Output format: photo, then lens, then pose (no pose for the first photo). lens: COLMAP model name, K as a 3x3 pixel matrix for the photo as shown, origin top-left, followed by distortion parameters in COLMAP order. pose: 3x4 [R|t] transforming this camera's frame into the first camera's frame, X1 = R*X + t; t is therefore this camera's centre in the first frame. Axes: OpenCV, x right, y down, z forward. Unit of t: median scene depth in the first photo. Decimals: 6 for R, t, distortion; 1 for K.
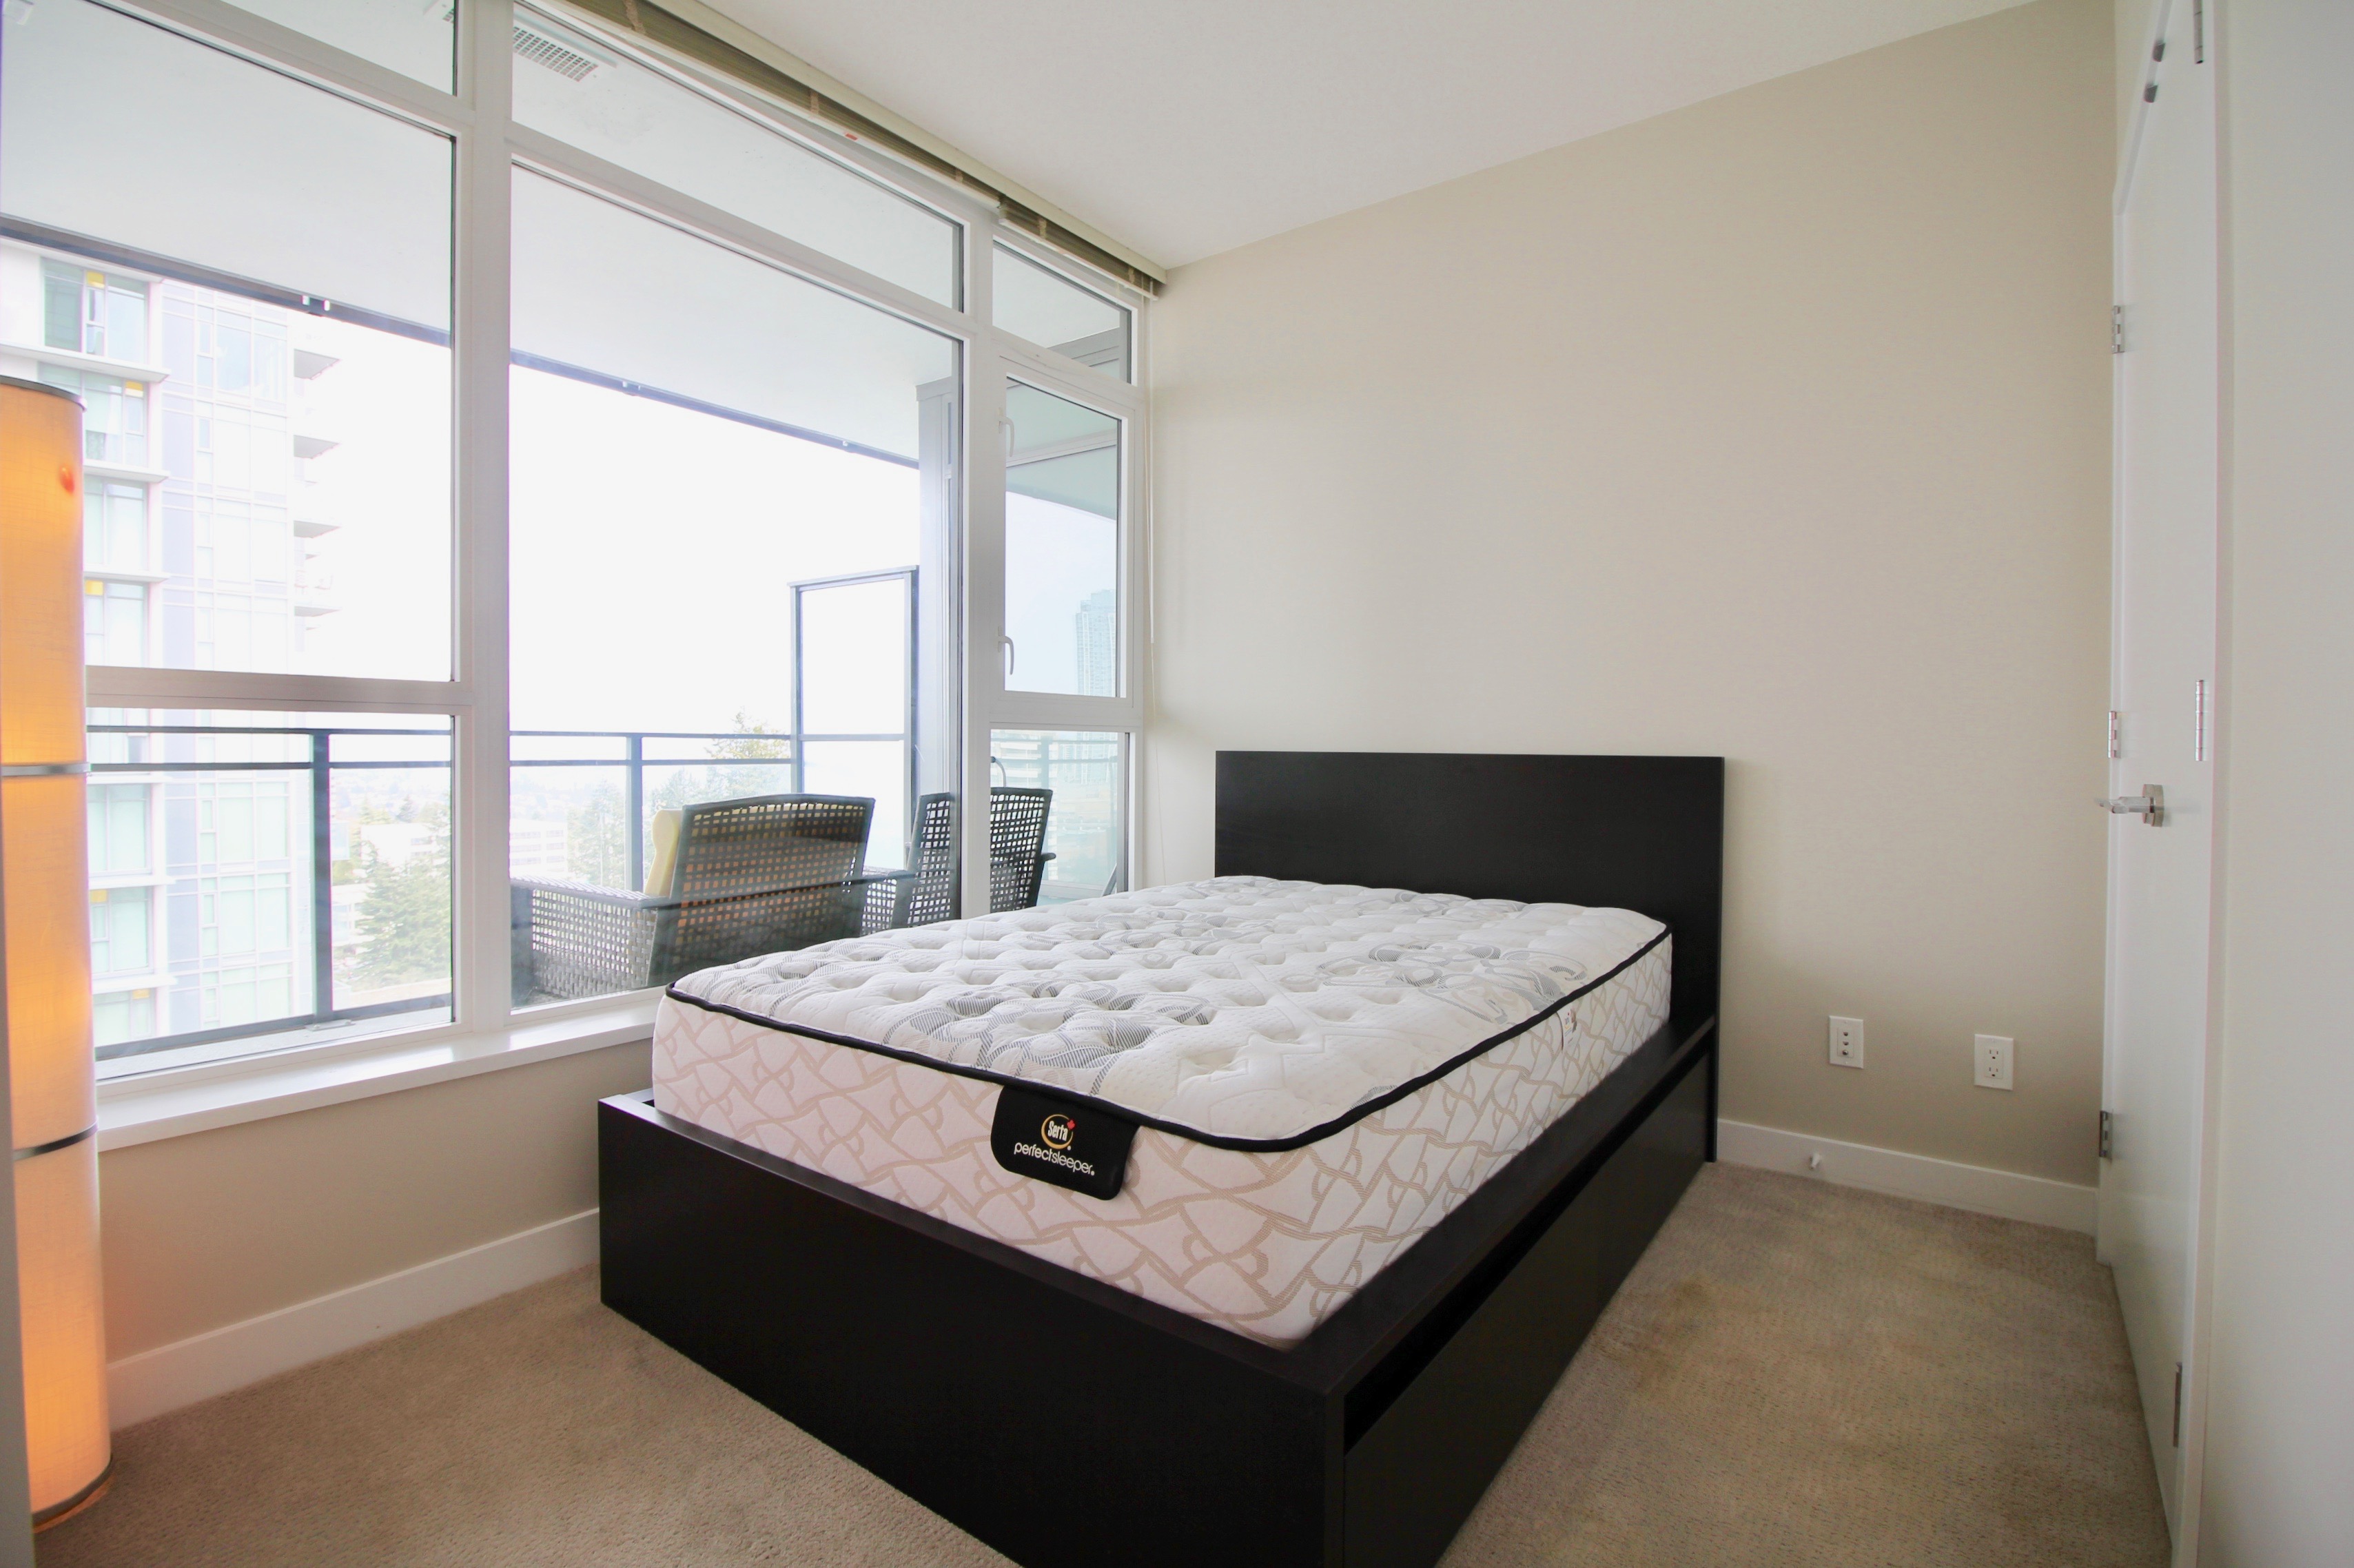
lens RADIAL K [[1094.9, 0, 1180.5], [0, 1094.9, 763.9], [0, 0, 1]] dist [-0.009667, -0.003971]
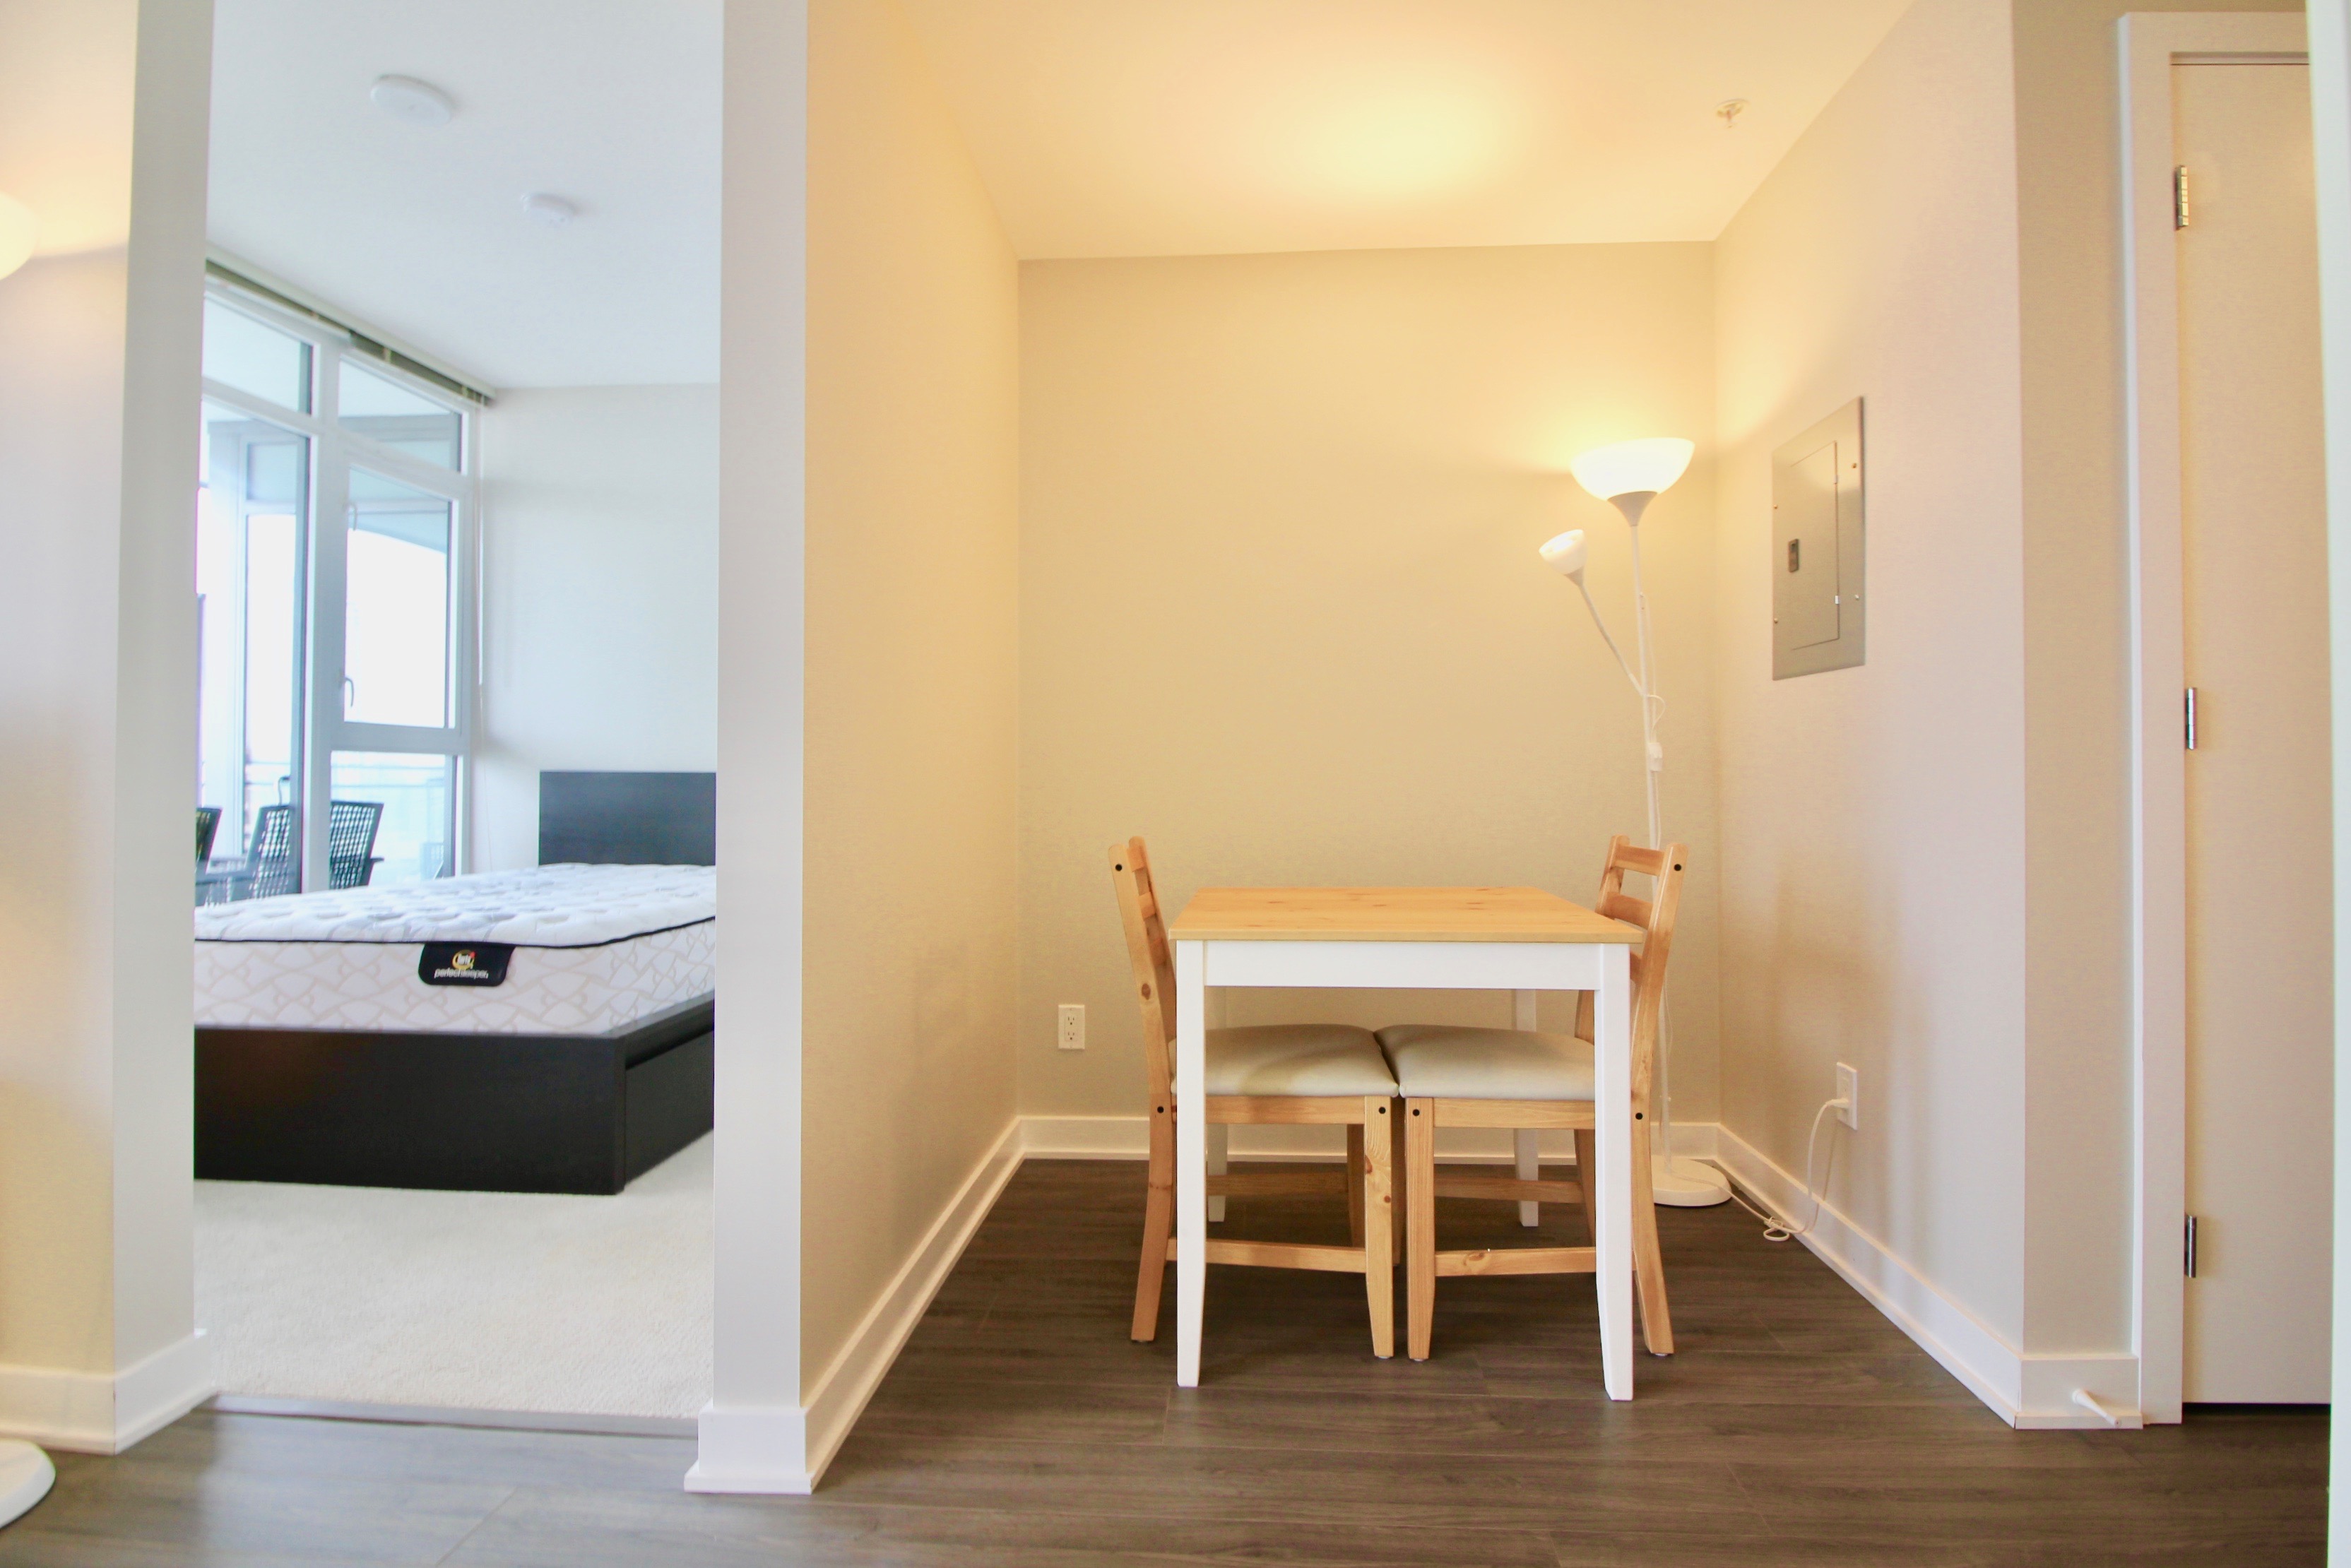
lens RADIAL K [[1093.6, 0, 1177.5], [0, 1093.6, 769.9], [0, 0, 1]] dist [-0.009667, -0.003971]
pose [[0.836257, 0.004078, 0.548323, -0.042936], [0.005996, 0.999845, -0.016582, 0.012785], [-0.548305, 0.017154, 0.836102, -0.485258]]
